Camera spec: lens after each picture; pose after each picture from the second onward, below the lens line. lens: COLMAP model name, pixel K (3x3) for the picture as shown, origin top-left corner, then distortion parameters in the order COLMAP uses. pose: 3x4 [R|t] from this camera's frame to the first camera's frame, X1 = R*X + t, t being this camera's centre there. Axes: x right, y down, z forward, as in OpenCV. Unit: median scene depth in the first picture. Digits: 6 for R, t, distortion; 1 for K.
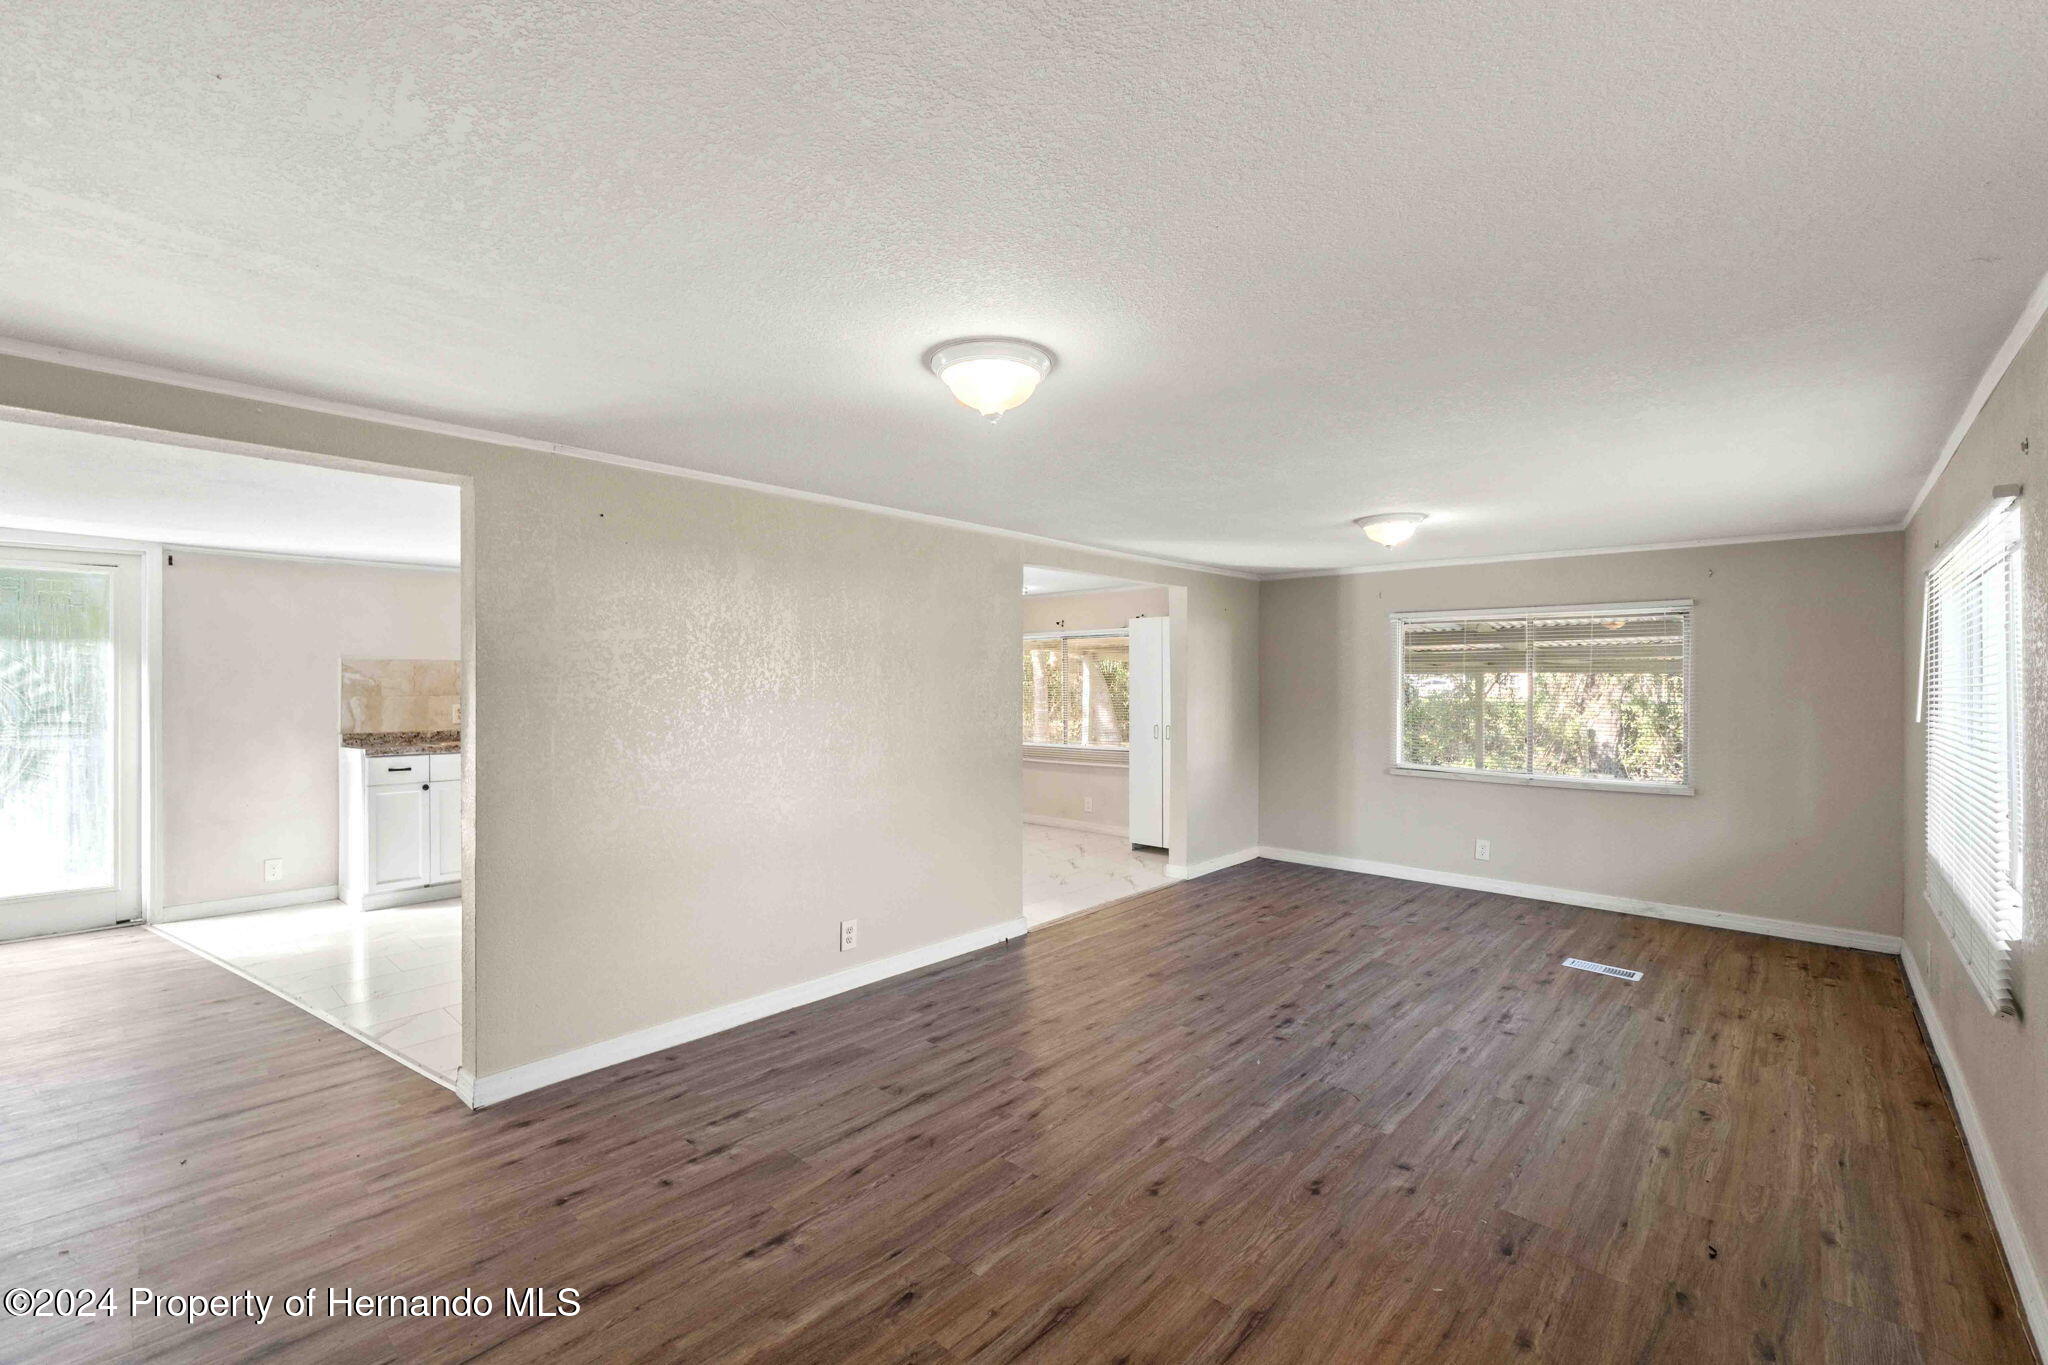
lens RADIAL K [[870.4, 0, 1012.1], [0, 870.4, 680.3], [0, 0, 1]] dist [-0.005976, -0.000100]
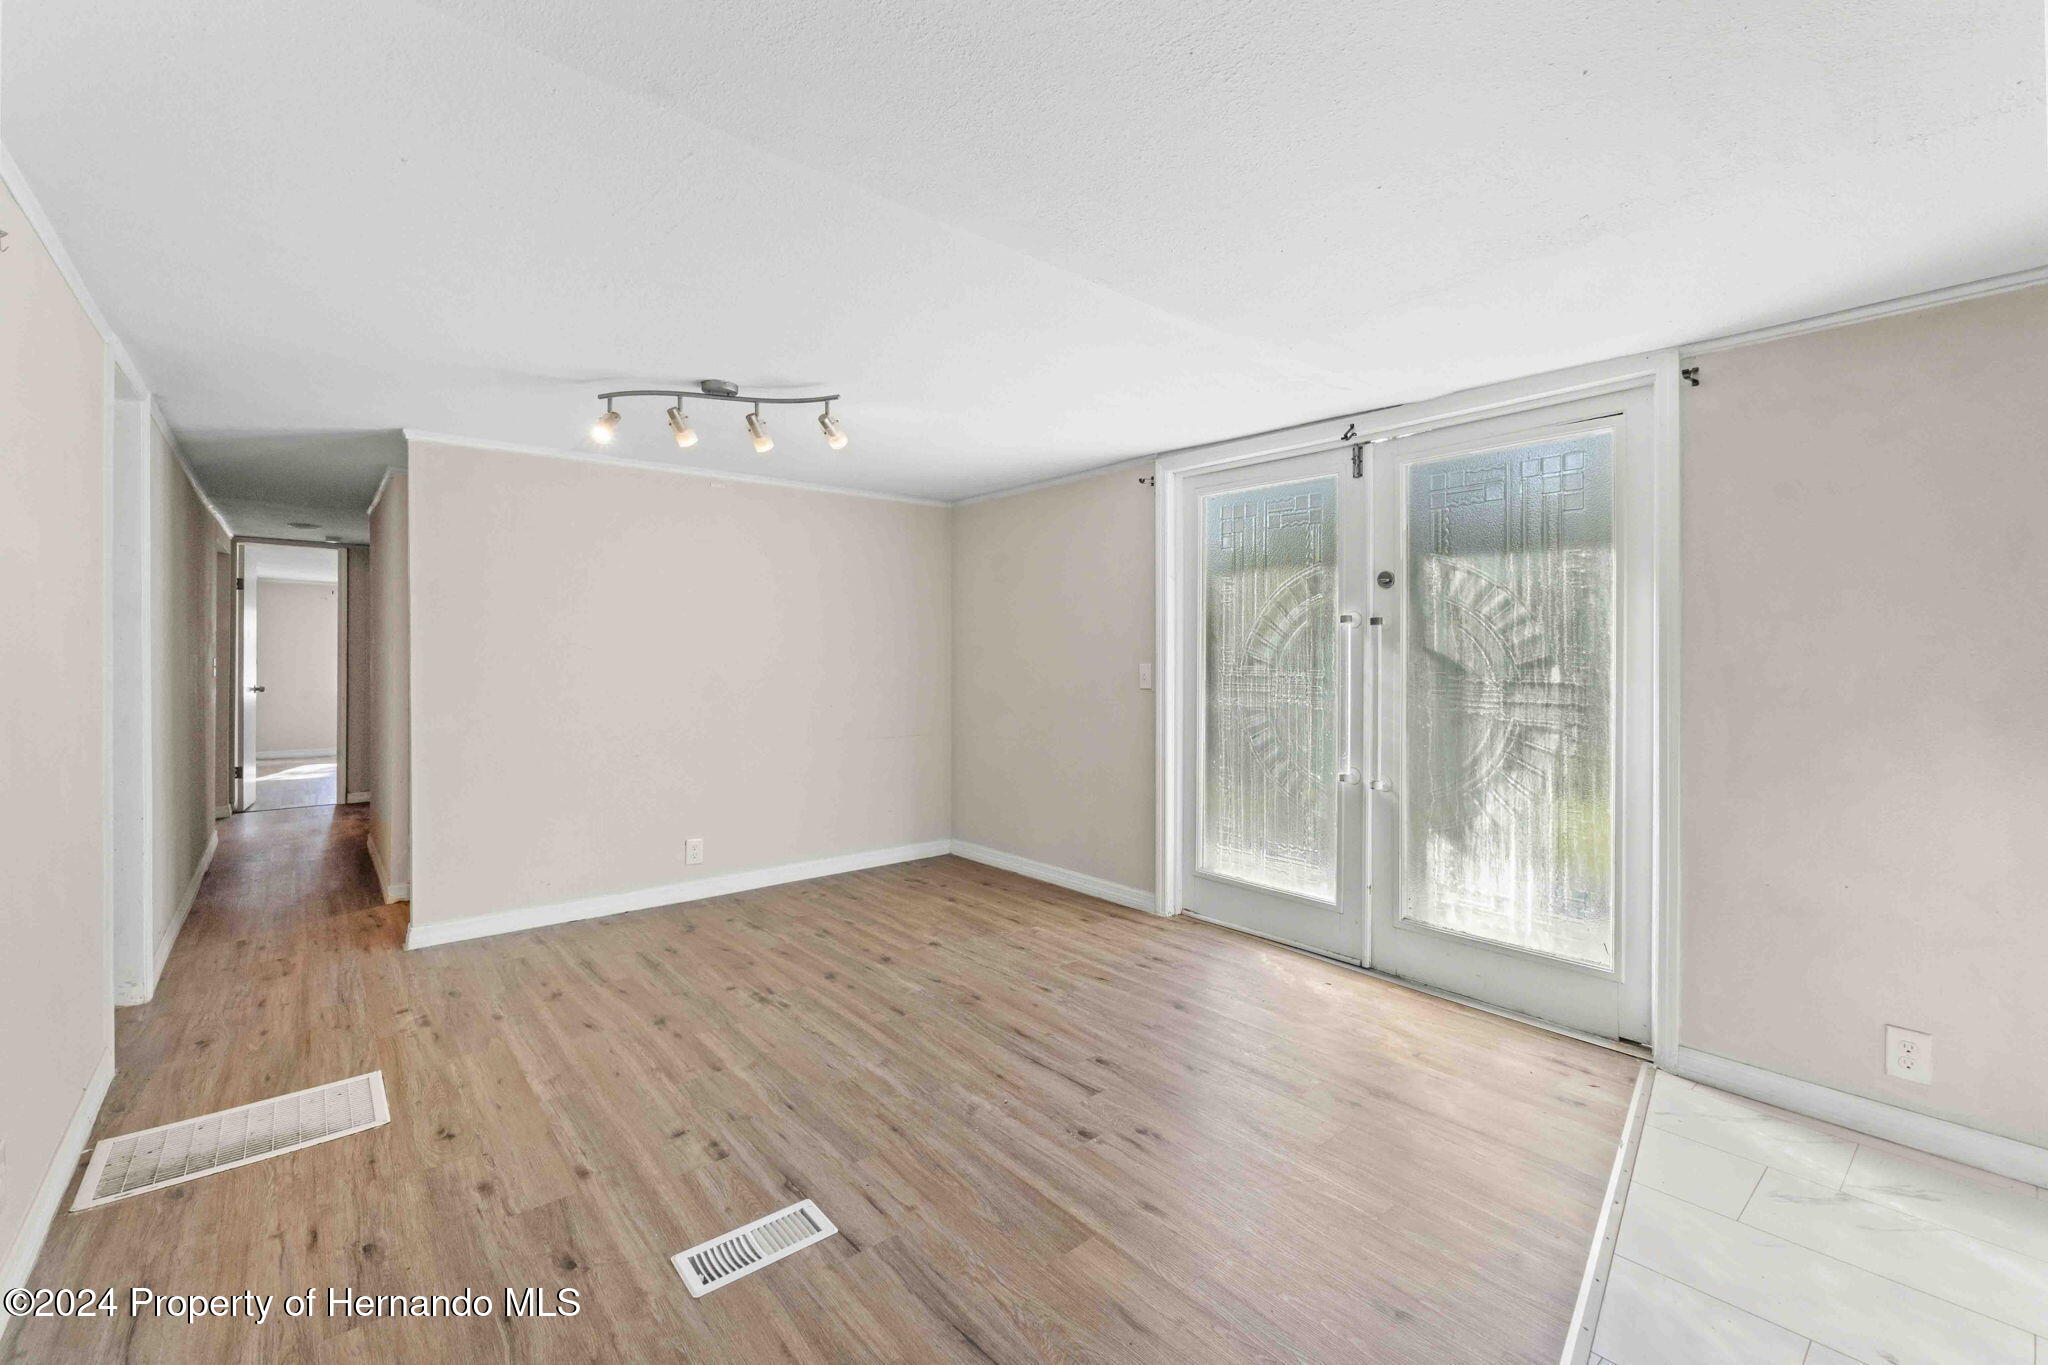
lens RADIAL K [[870.4, 0, 1033.7], [0, 870.4, 667.2], [0, 0, 1]] dist [-0.005976, -0.000100]
pose [[-0.119094, 0.010725, -0.992825, -0.586925], [-0.001151, 0.999939, 0.010940, 0.040691], [0.992882, 0.002445, -0.119075, 0.947922]]
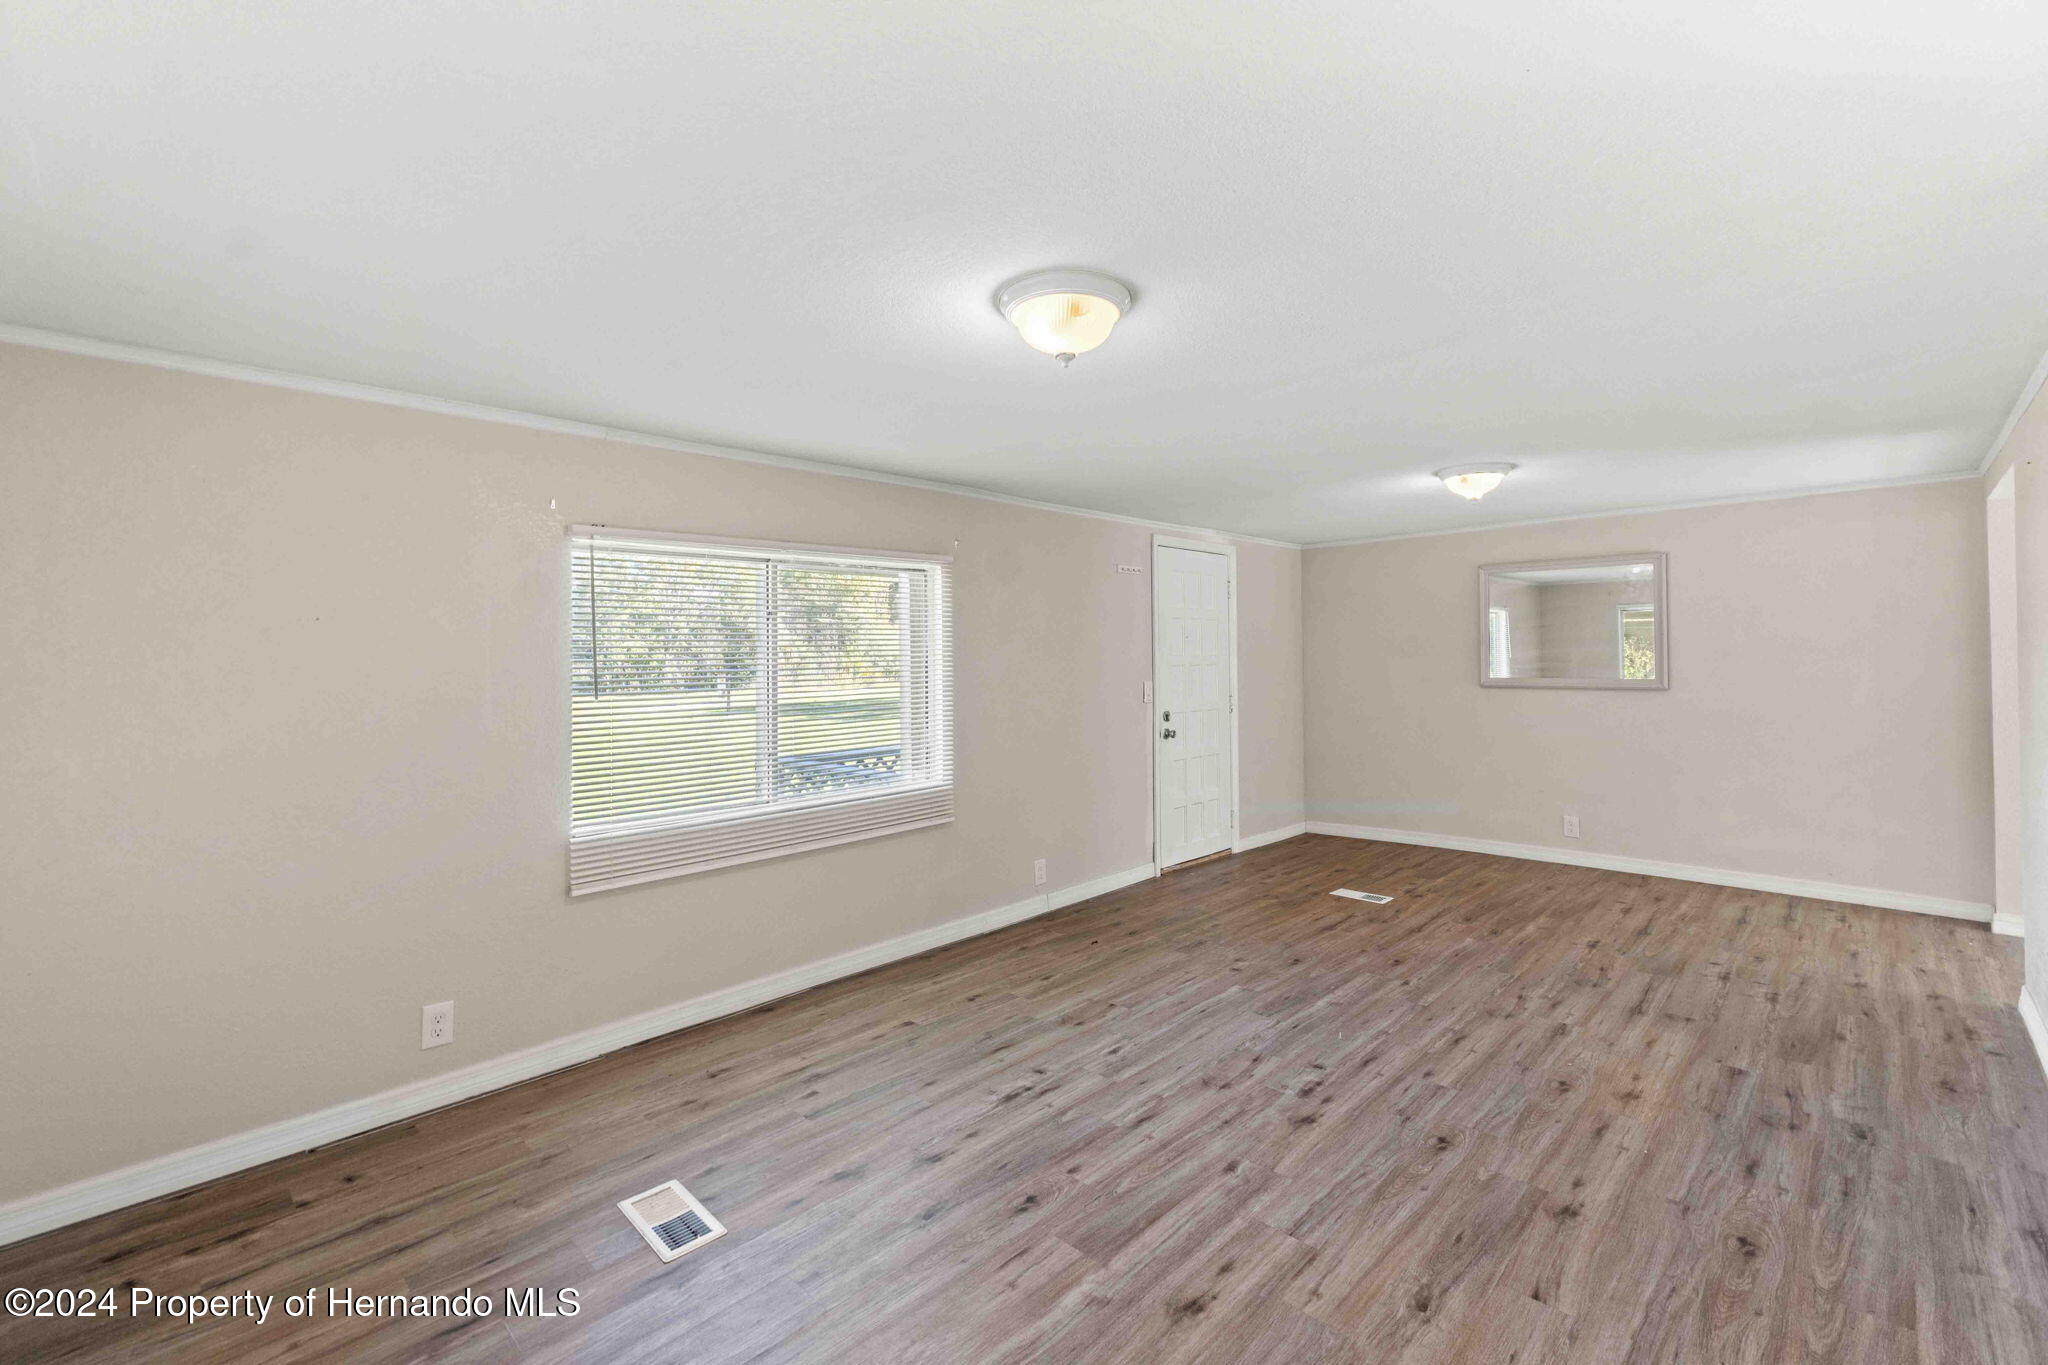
lens RADIAL K [[870.4, 0, 1017.0], [0, 870.4, 651.9], [0, 0, 1]] dist [-0.005976, -0.000100]
pose [[-0.999227, 0.012028, 0.037432, 0.531983], [0.011704, 0.999892, -0.008868, 0.011597], [-0.037535, -0.008423, -0.999260, 1.753412]]
